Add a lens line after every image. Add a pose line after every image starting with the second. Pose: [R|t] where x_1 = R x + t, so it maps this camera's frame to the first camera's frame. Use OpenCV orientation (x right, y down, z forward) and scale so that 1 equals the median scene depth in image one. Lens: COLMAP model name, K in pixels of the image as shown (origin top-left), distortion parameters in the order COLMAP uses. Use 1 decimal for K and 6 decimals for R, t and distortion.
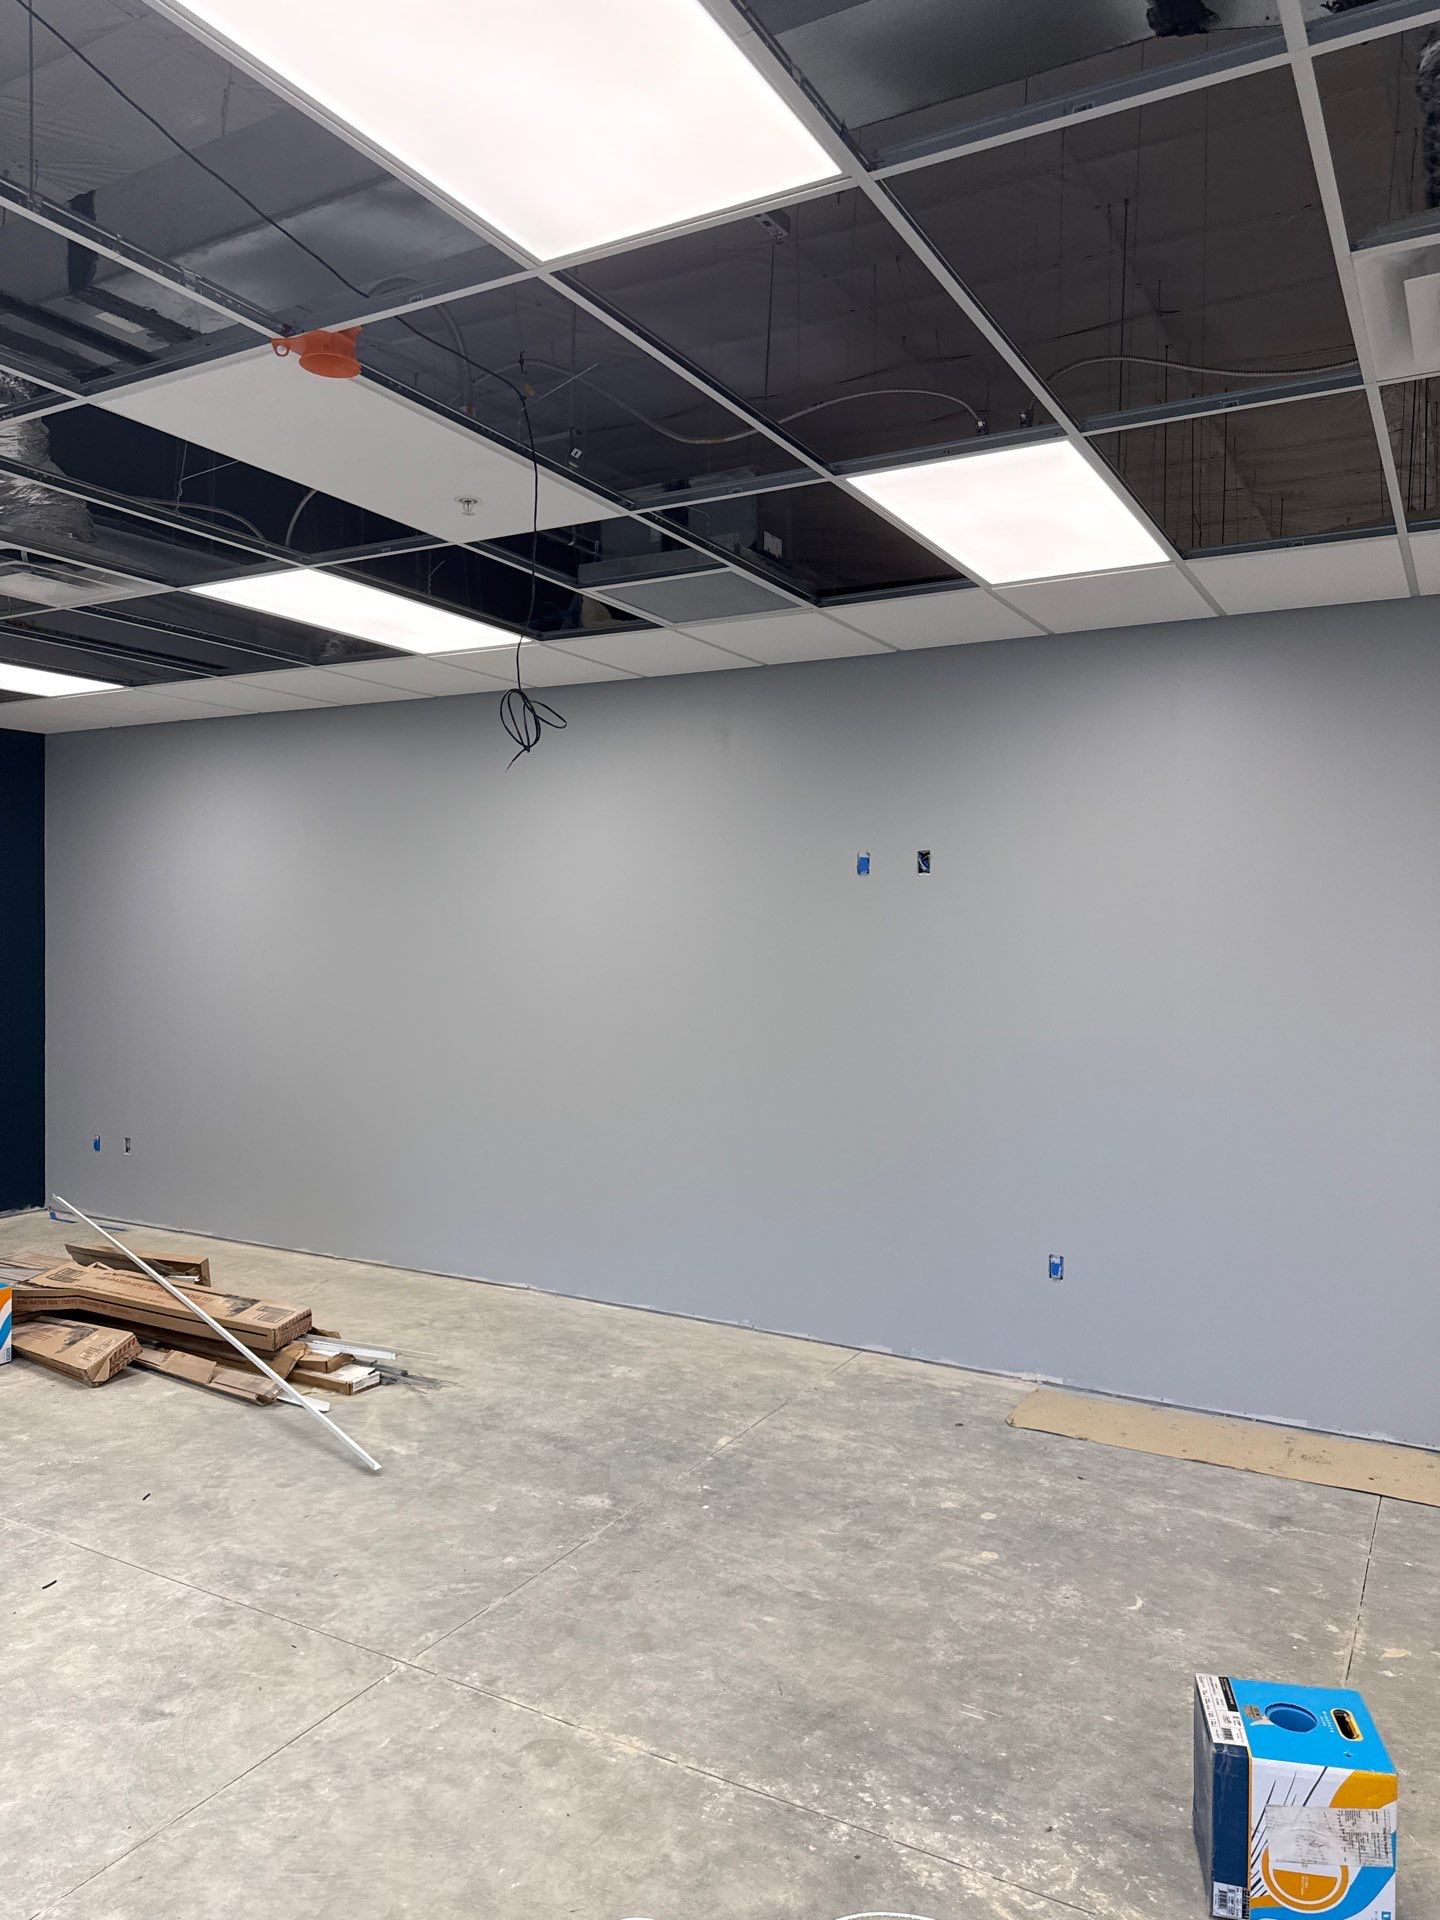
lens RADIAL K [[1359.4, 0, 723.2], [0, 1359.4, 949.7], [0, 0, 1]] dist [0.004668, -0.006969]
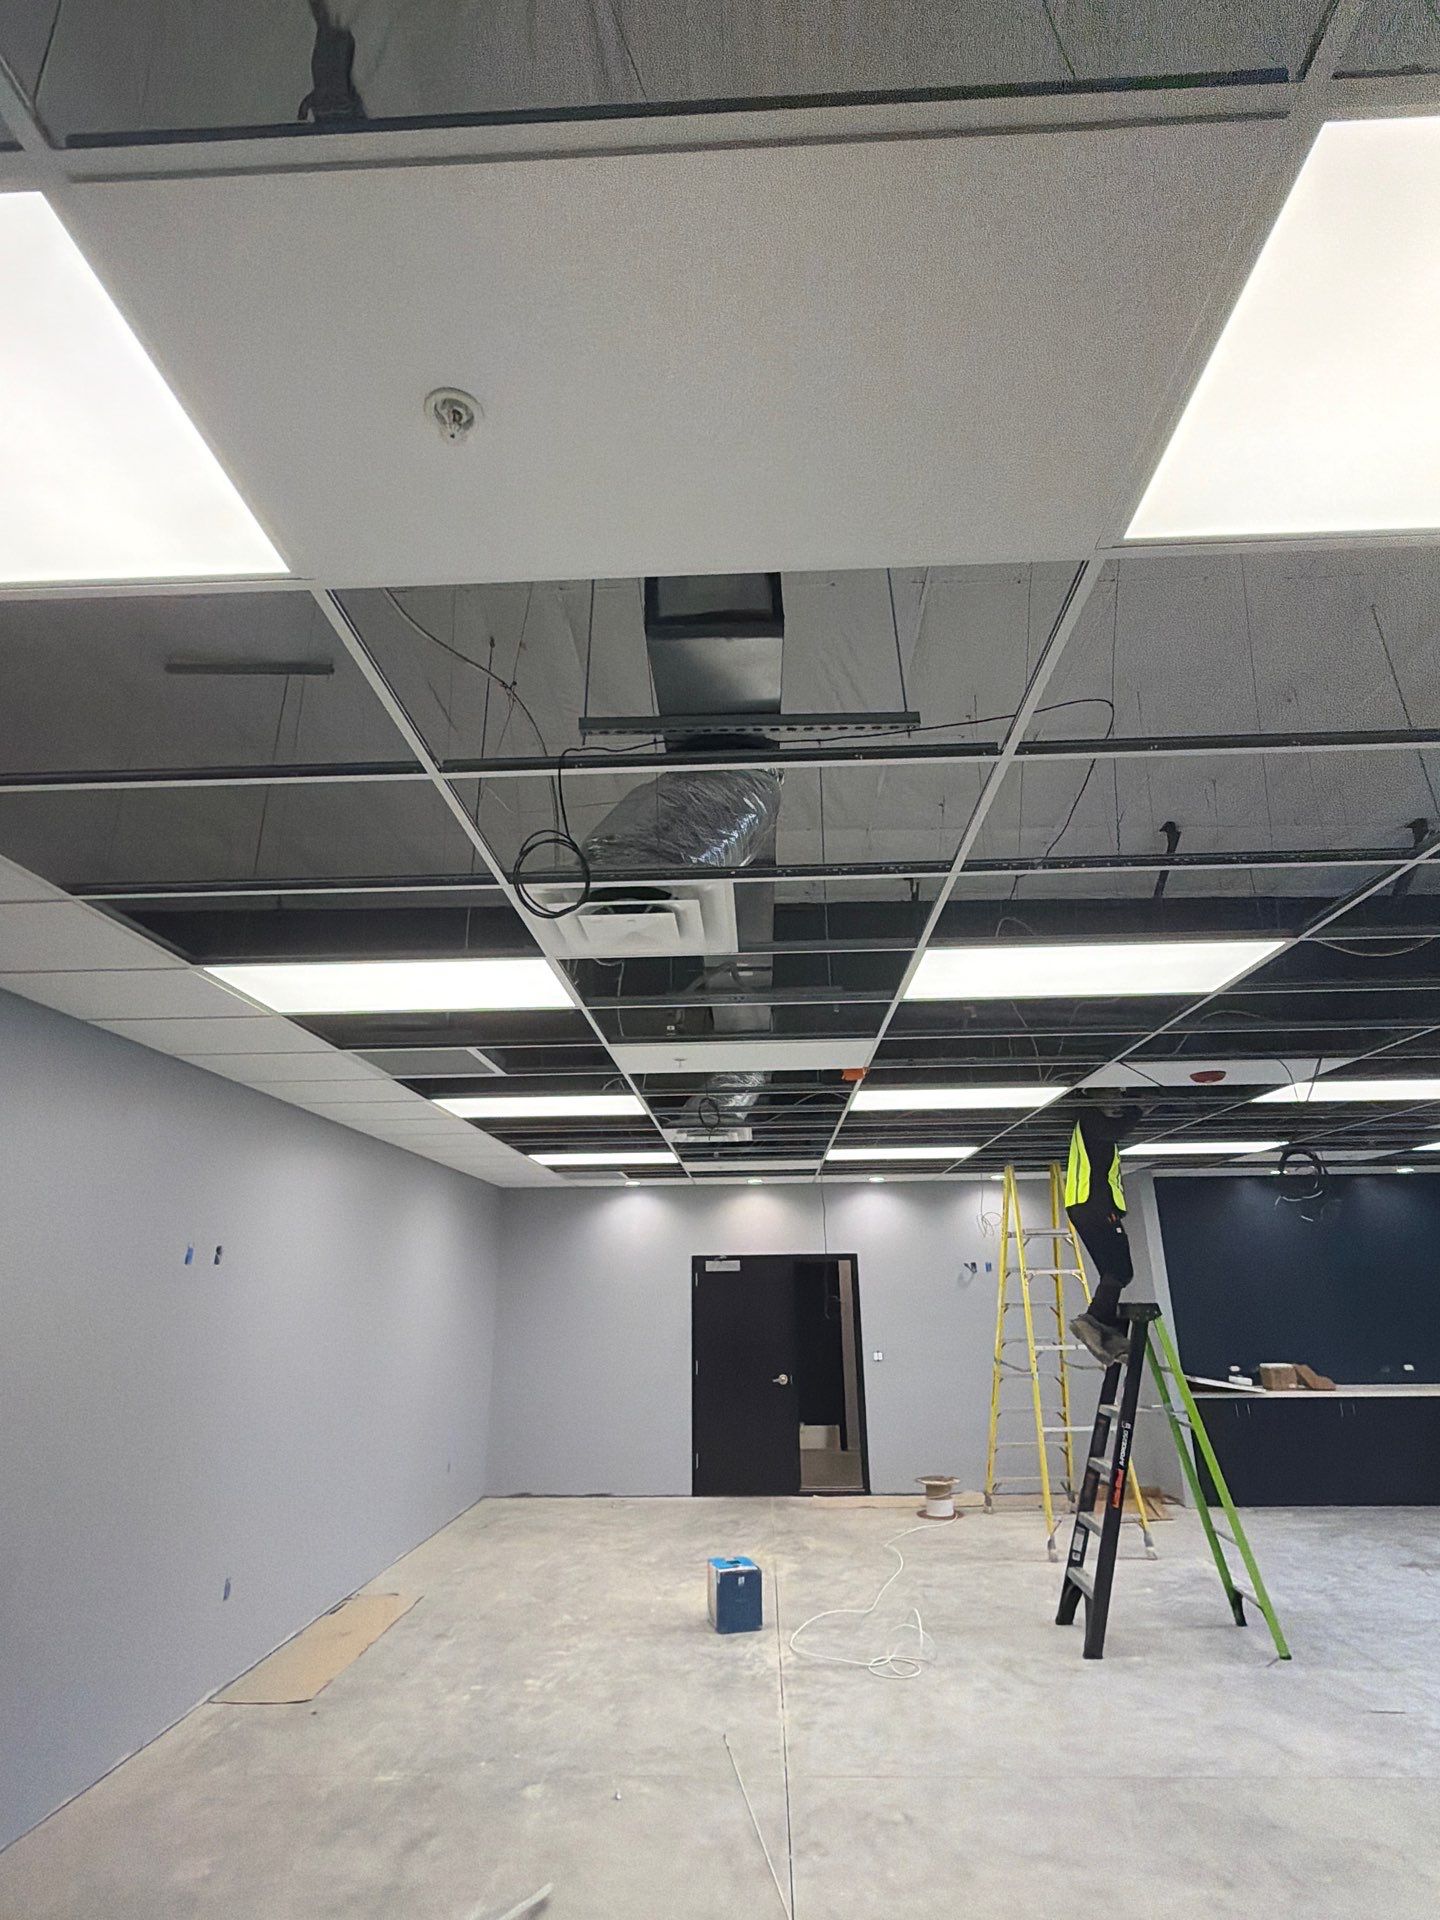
lens RADIAL K [[973.8, 0, 722.6], [0, 973.8, 952.6], [0, 0, 1]] dist [0.001203, 0.001782]
pose [[-0.444955, 0.287701, 0.848082, -1.340531], [0.025767, 0.950713, -0.308999, -0.061456], [-0.895182, -0.115638, -0.430438, 1.515450]]
